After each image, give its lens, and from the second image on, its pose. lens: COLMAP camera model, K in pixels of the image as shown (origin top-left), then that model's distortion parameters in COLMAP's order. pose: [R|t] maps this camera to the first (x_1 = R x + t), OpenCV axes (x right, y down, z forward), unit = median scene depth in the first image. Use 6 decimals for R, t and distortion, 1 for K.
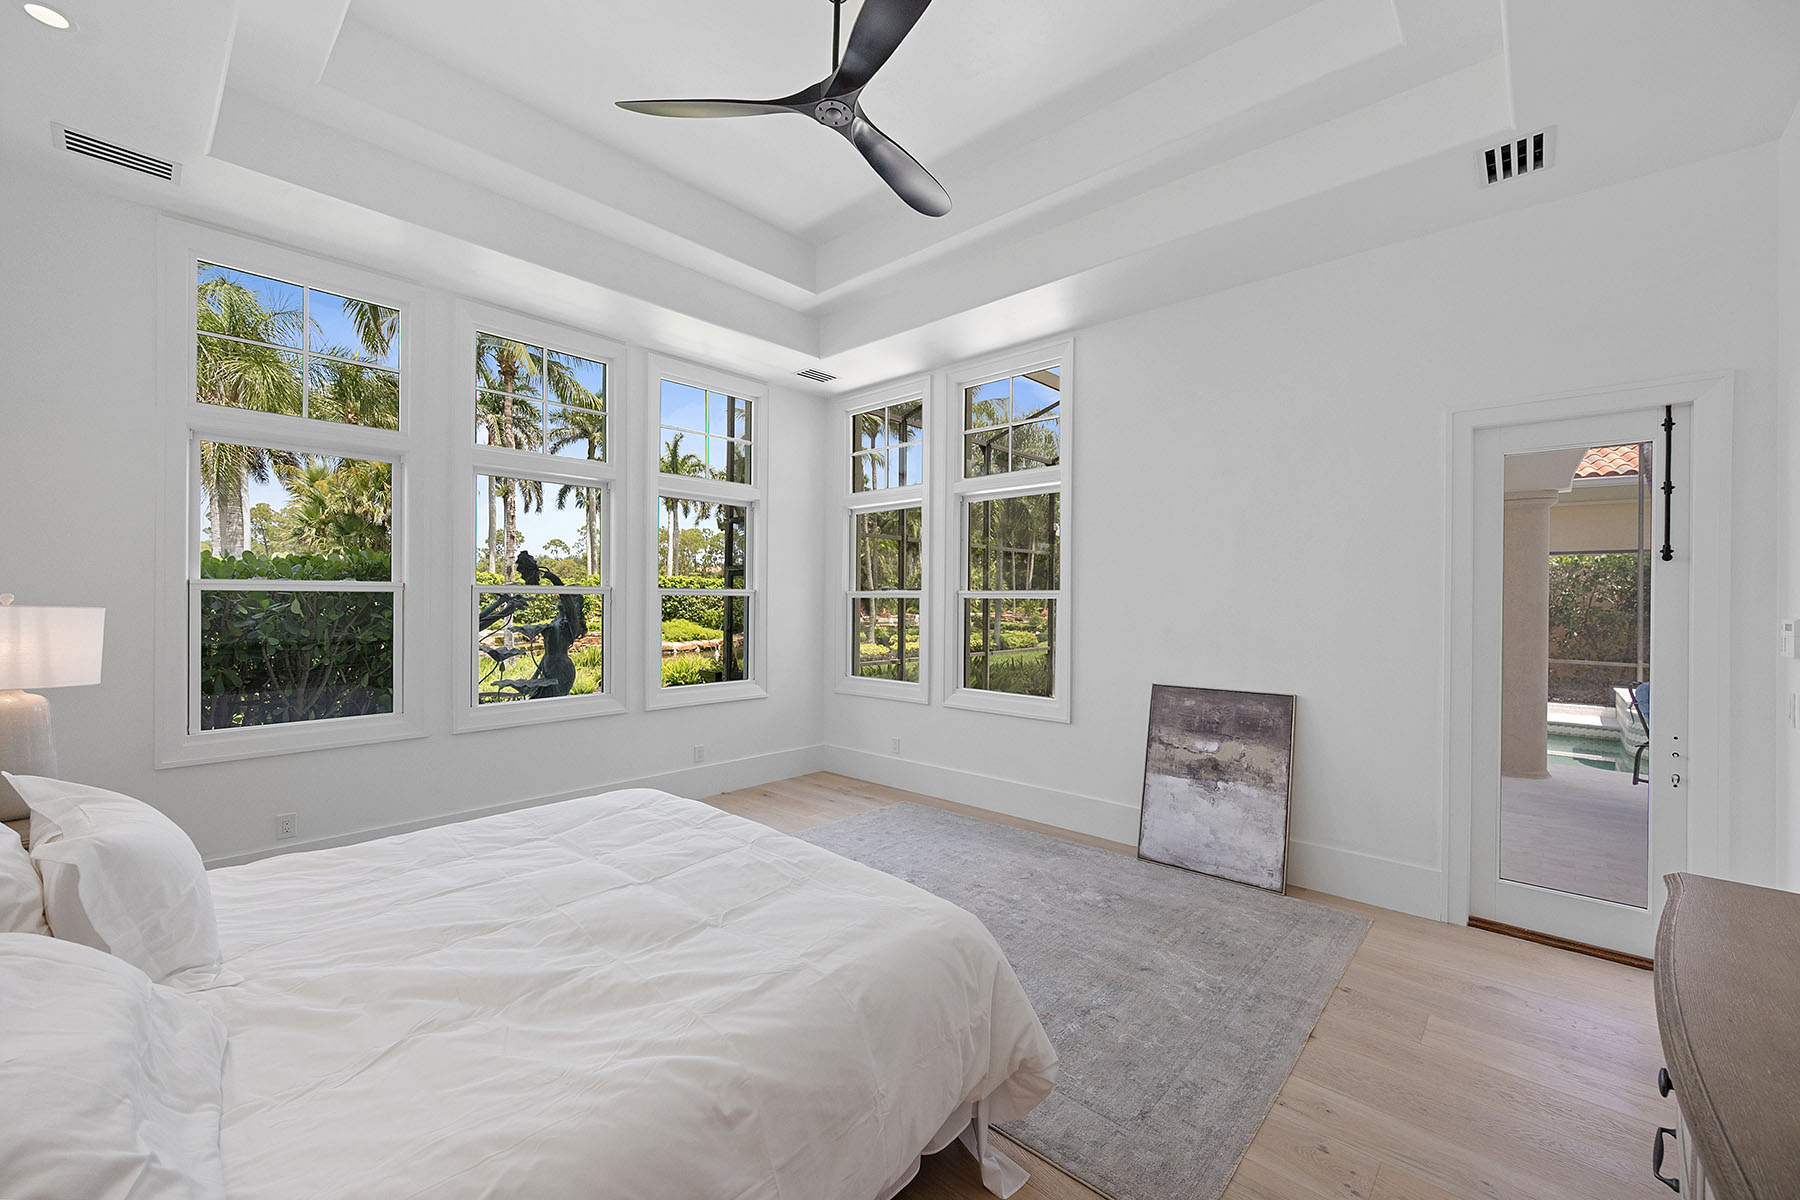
lens RADIAL K [[713.7, 0, 899.3], [0, 713.7, 598.9], [0, 0, 1]] dist [0.001136, -0.000132]
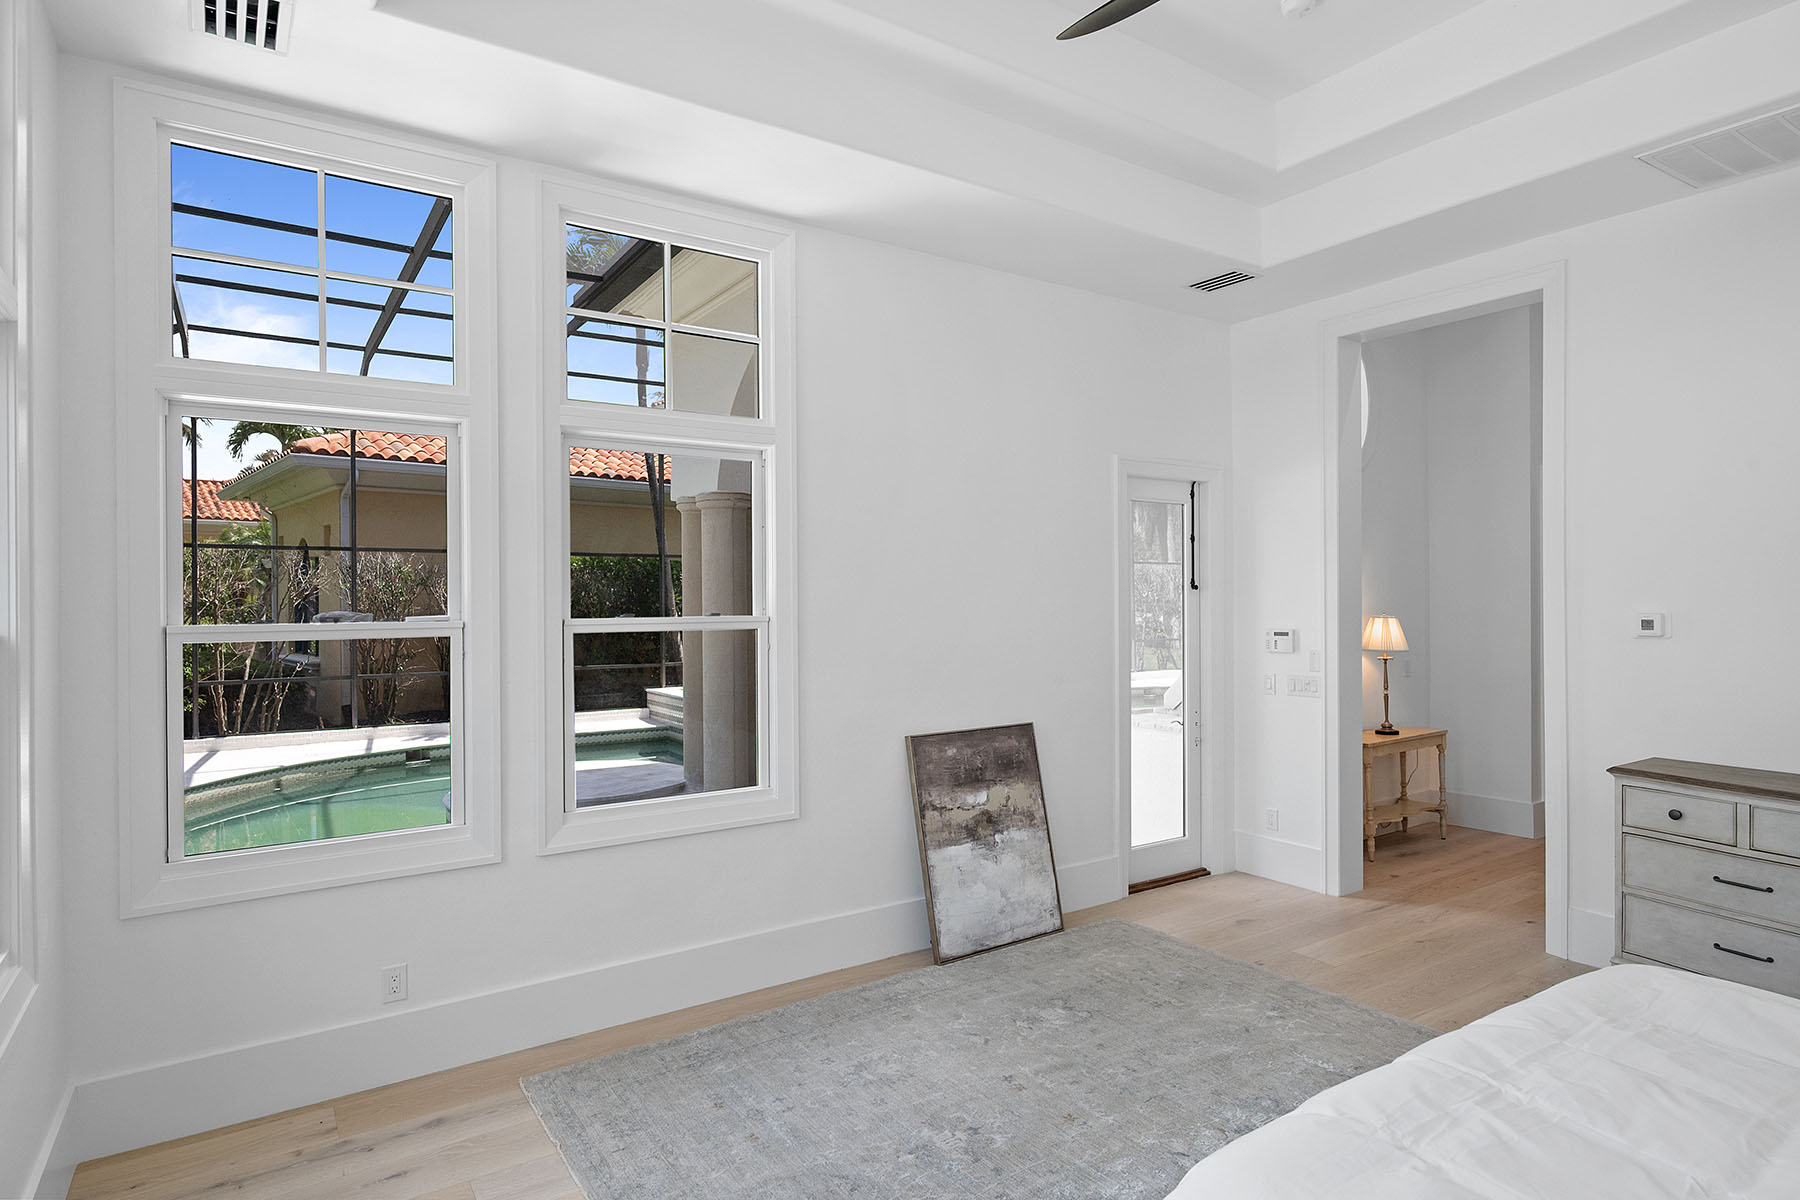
lens RADIAL K [[977.4, 0, 901.3], [0, 977.4, 597.0], [0, 0, 1]] dist [0.000855, 0.001334]
pose [[0.240708, -0.008600, 0.970560, -0.704271], [0.005228, 0.999958, 0.007564, -0.041248], [-0.970584, 0.003253, 0.240742, 0.794630]]
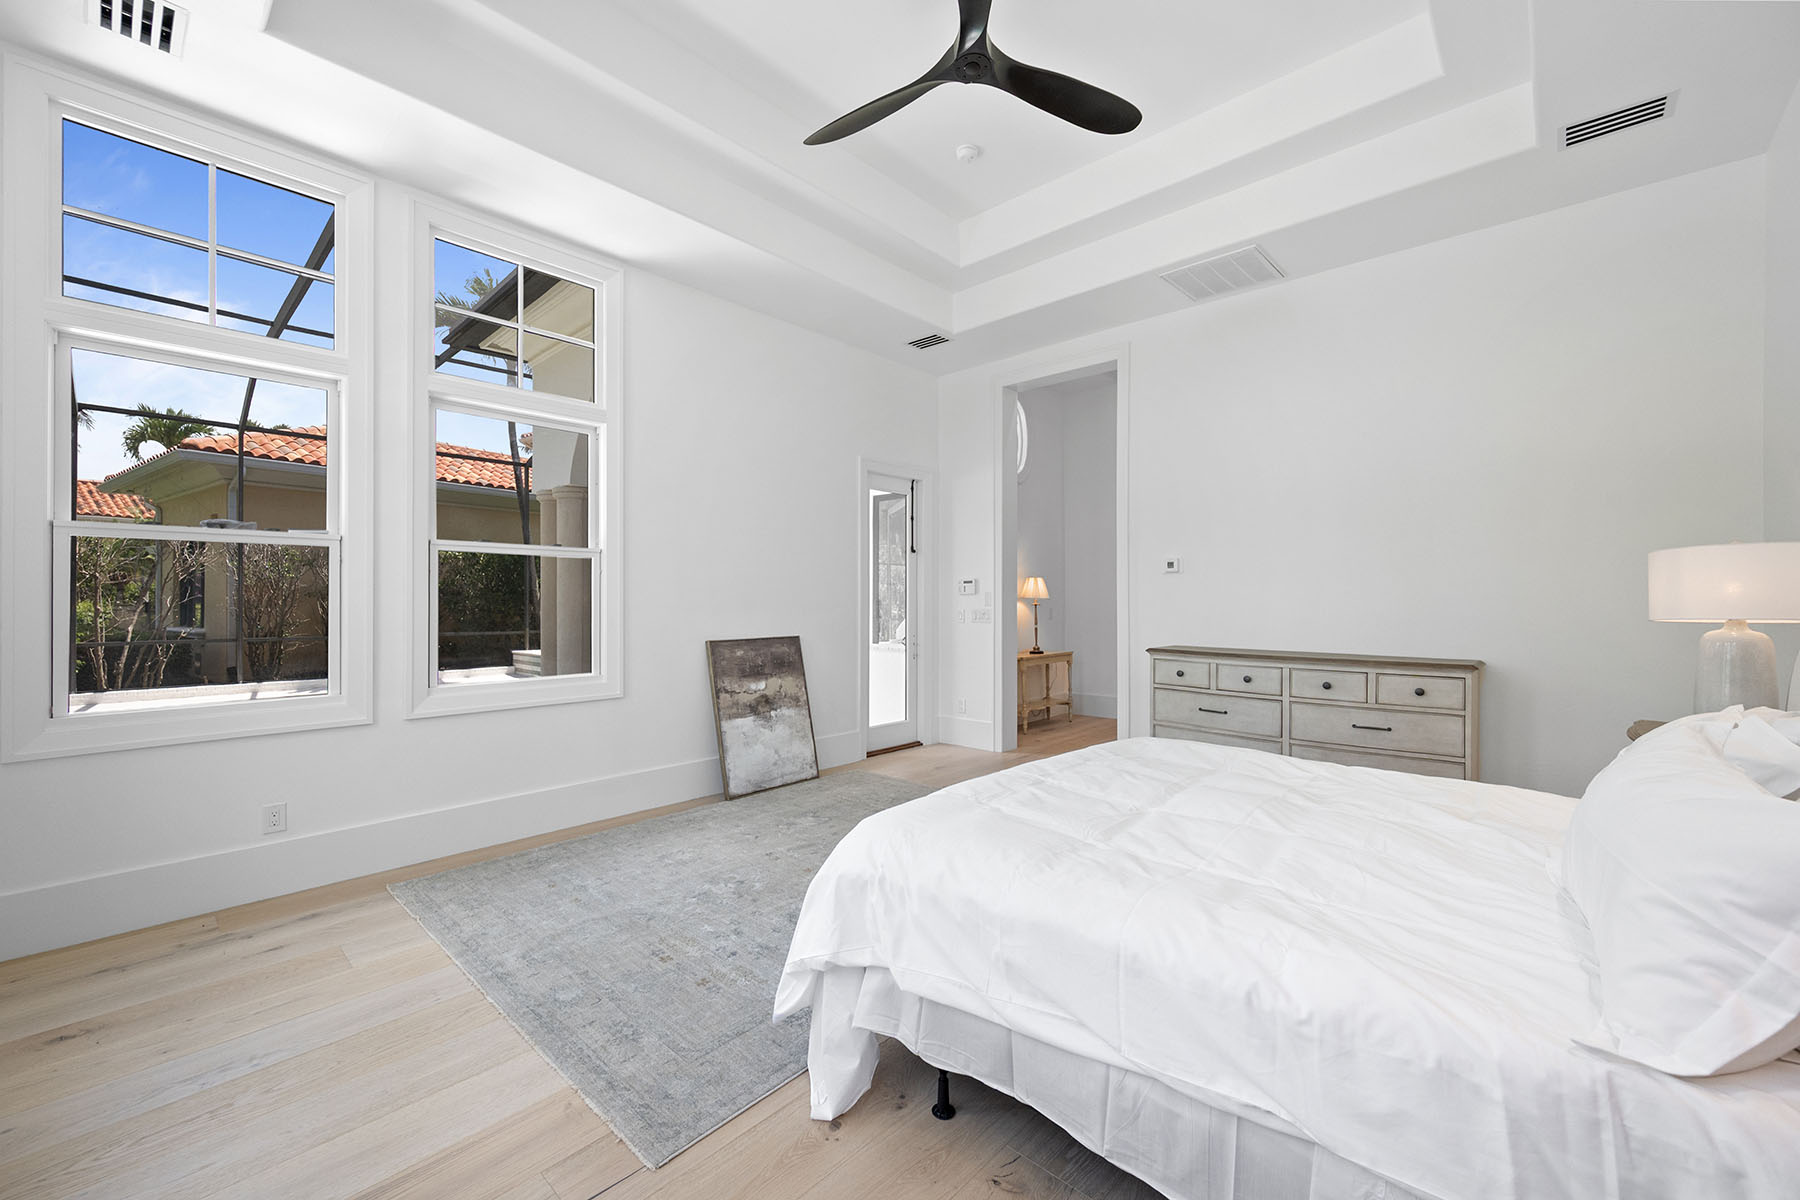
lens RADIAL K [[713.7, 0, 895.4], [0, 713.7, 595.5], [0, 0, 1]] dist [0.001136, -0.000132]
pose [[0.011641, -0.001959, 0.999930, -0.757626], [-0.002378, 0.999995, 0.001987, 0.050097], [-0.999929, -0.002401, 0.011637, 0.743208]]
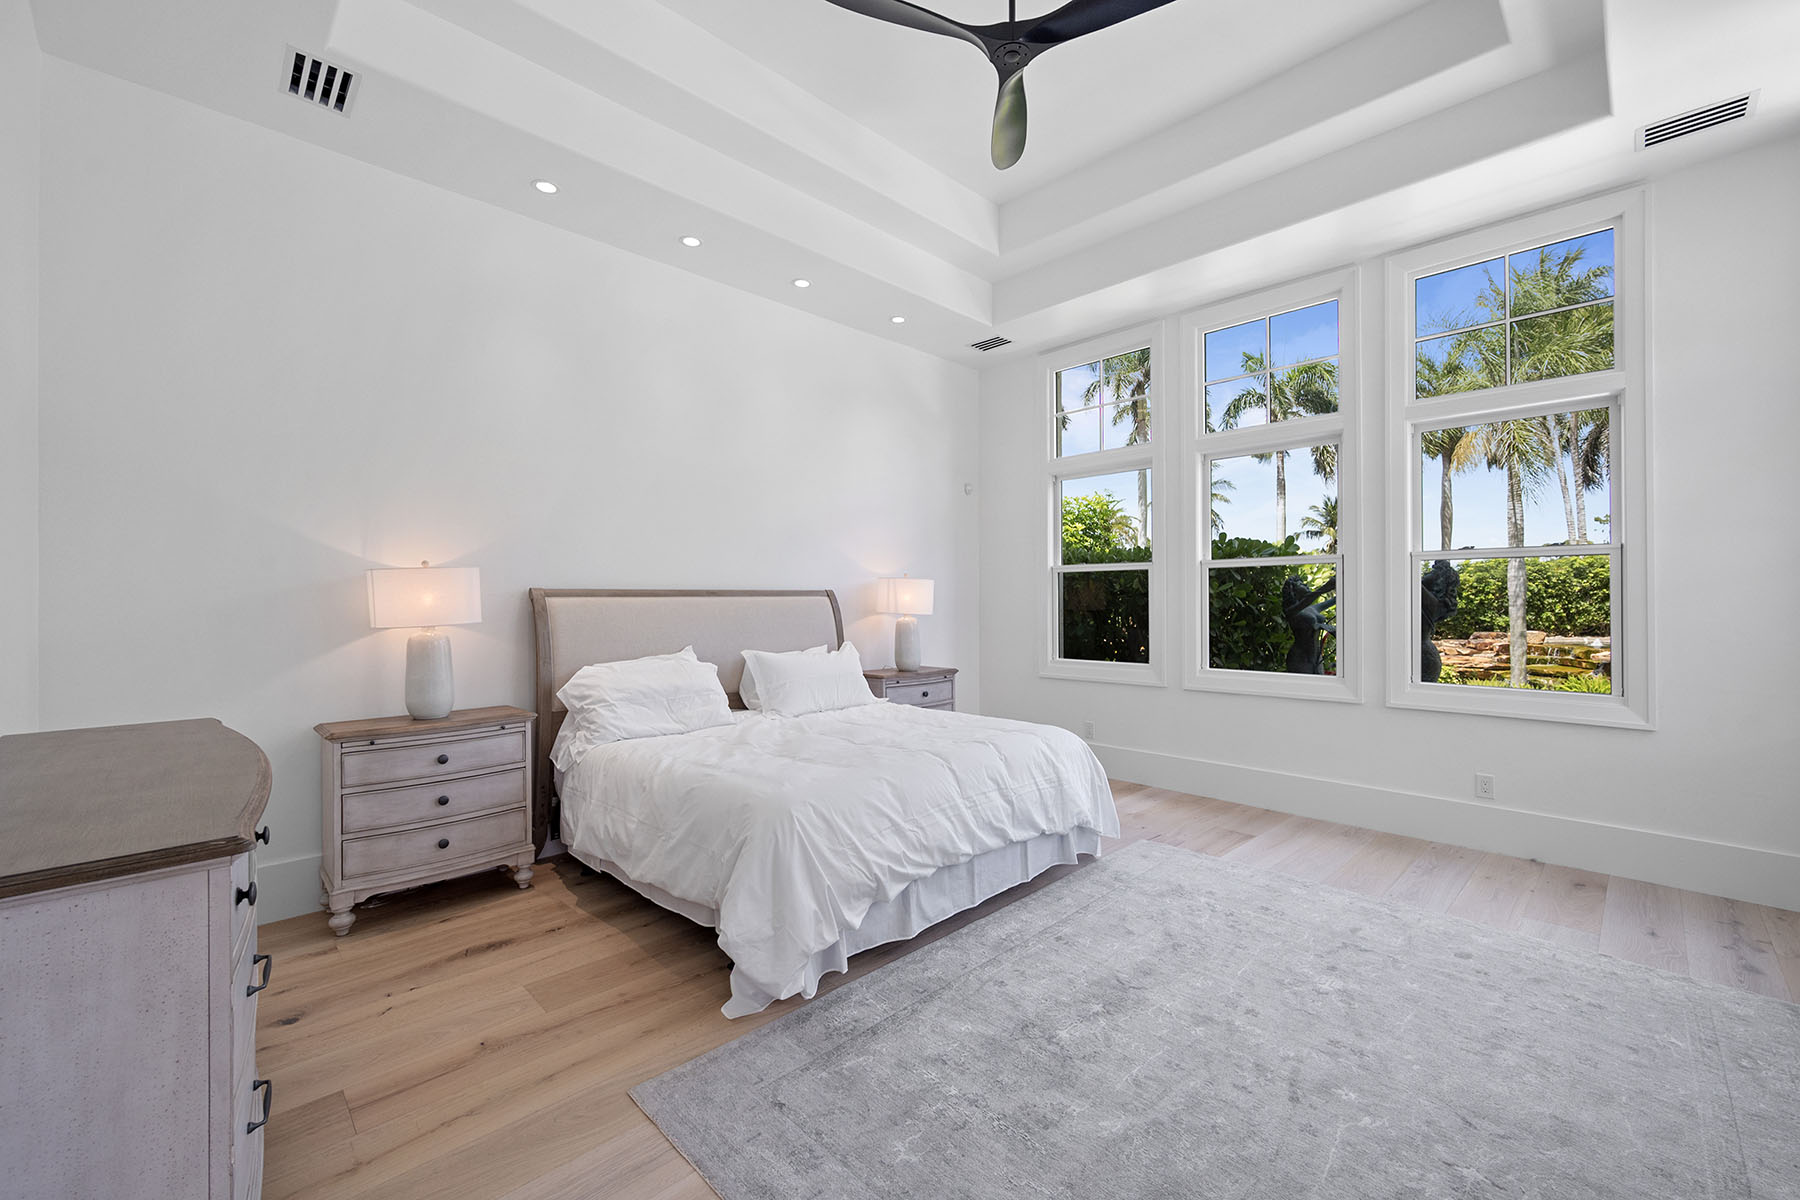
lens RADIAL K [[713.7, 0, 854.8], [0, 713.7, 599.4], [0, 0, 1]] dist [0.001136, -0.000132]
pose [[-0.079306, -0.003434, -0.996844, 0.625644], [0.002514, 0.999990, -0.003645, 0.048721], [0.996847, -0.002795, -0.079296, 0.597402]]
